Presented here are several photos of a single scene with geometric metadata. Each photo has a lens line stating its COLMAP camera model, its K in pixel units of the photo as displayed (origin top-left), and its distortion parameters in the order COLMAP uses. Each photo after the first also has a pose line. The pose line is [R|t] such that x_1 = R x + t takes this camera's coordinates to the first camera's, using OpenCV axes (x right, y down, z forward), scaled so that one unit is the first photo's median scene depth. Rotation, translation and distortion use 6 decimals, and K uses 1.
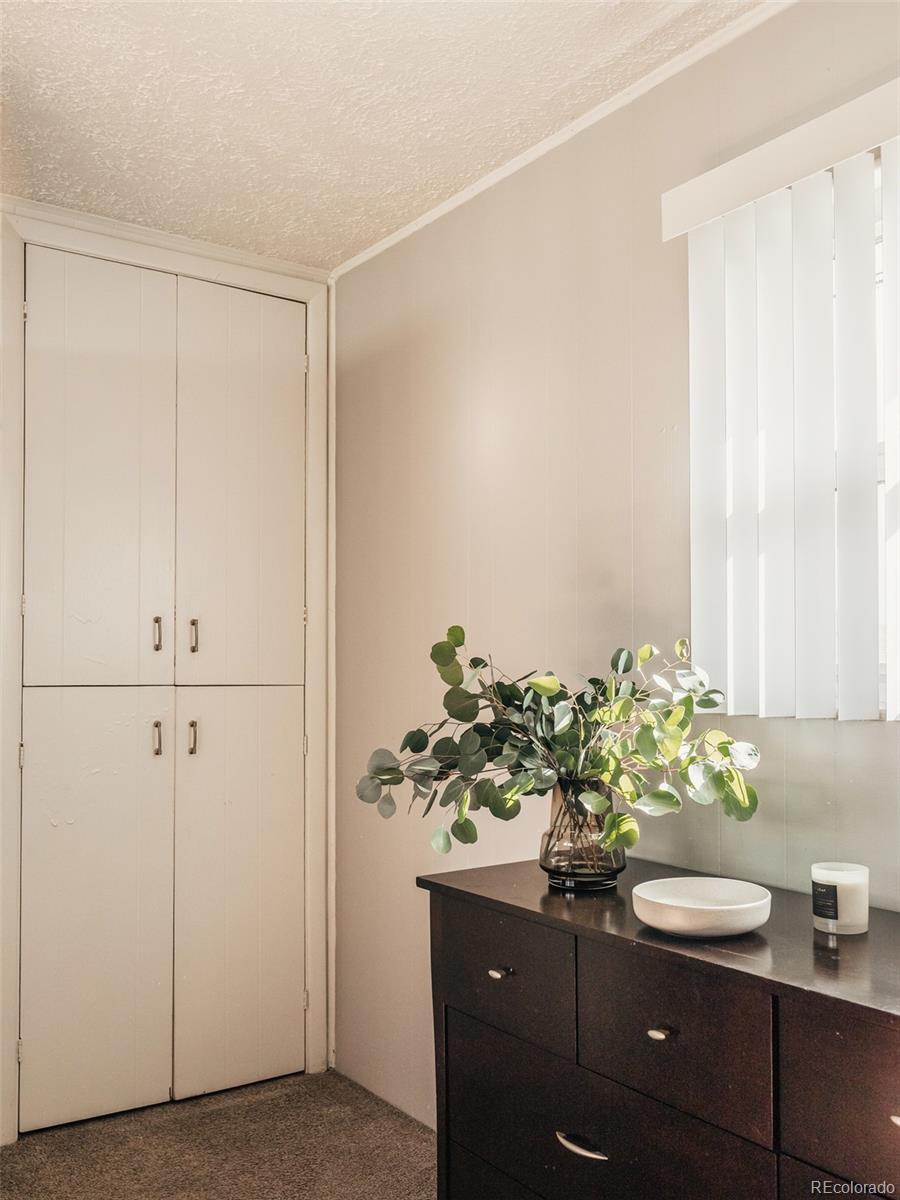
lens RADIAL K [[1069.9, 0, 450.3], [0, 1069.9, 656.0], [0, 0, 1]] dist [-0.012726, -0.001588]
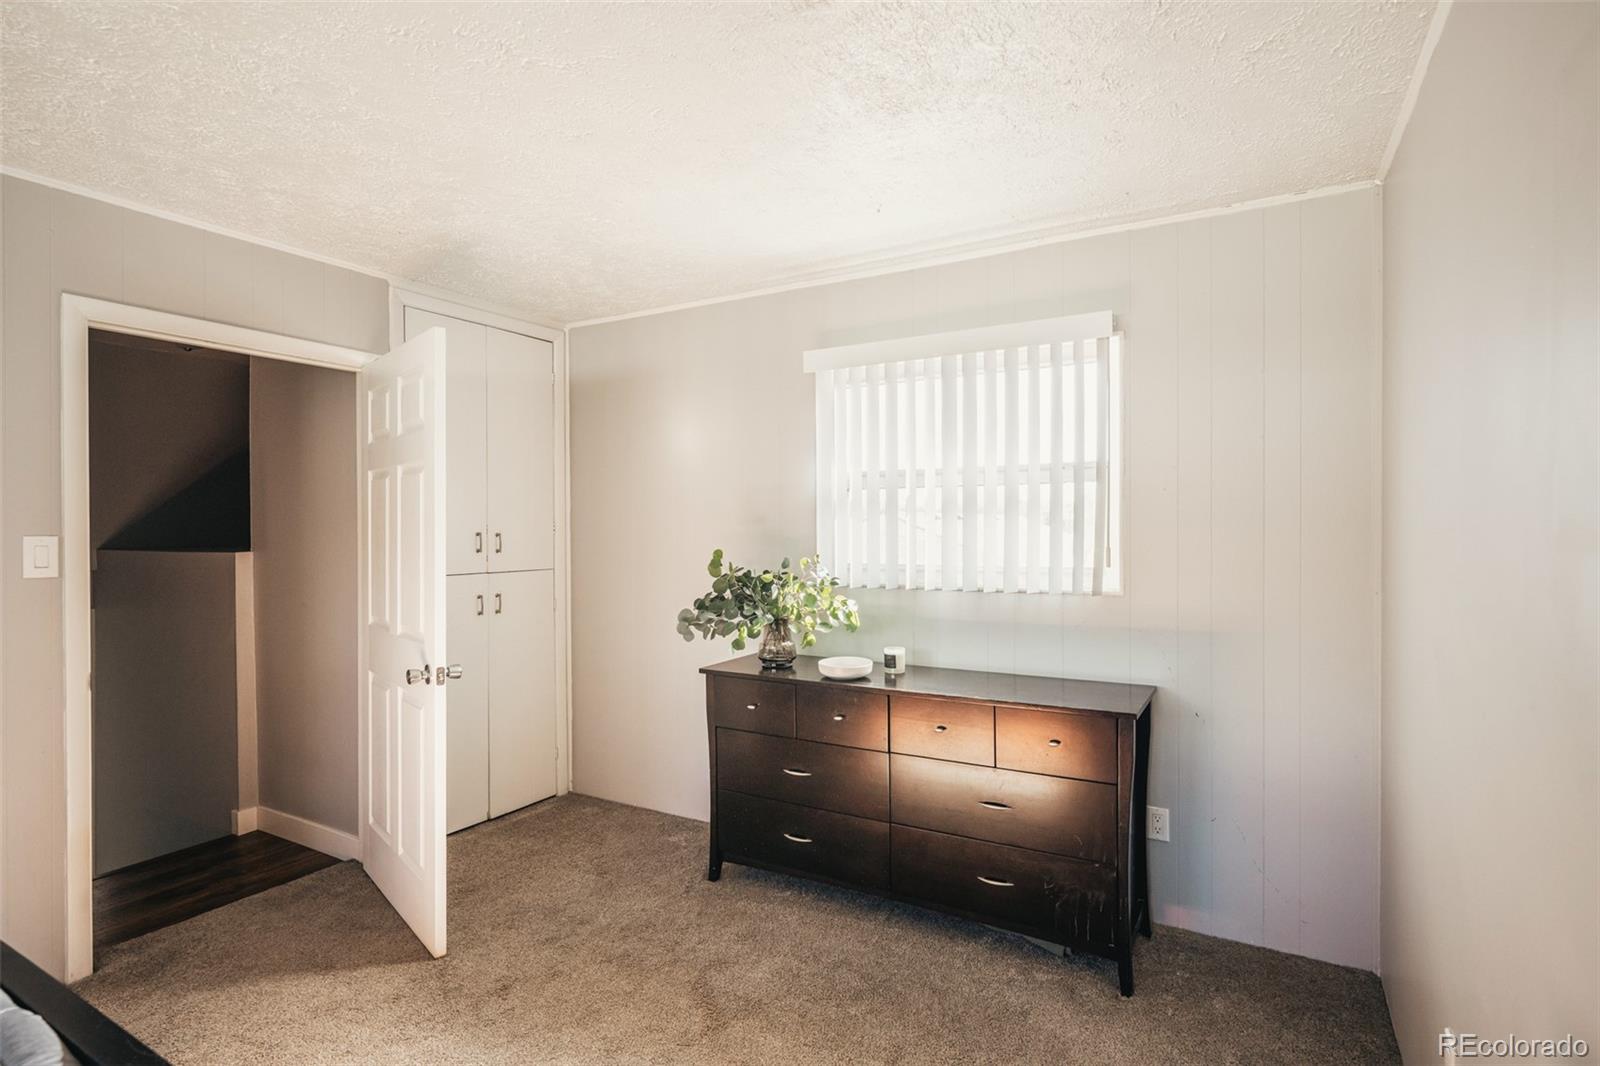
lens RADIAL K [[804.7, 0, 787.8], [0, 804.7, 530.9], [0, 0, 1]] dist [-0.000876, 0.000074]
pose [[0.912106, -0.006937, 0.409897, -0.368308], [-0.001100, 0.999812, 0.019368, -0.067301], [-0.409954, -0.018116, 0.911926, -0.363868]]
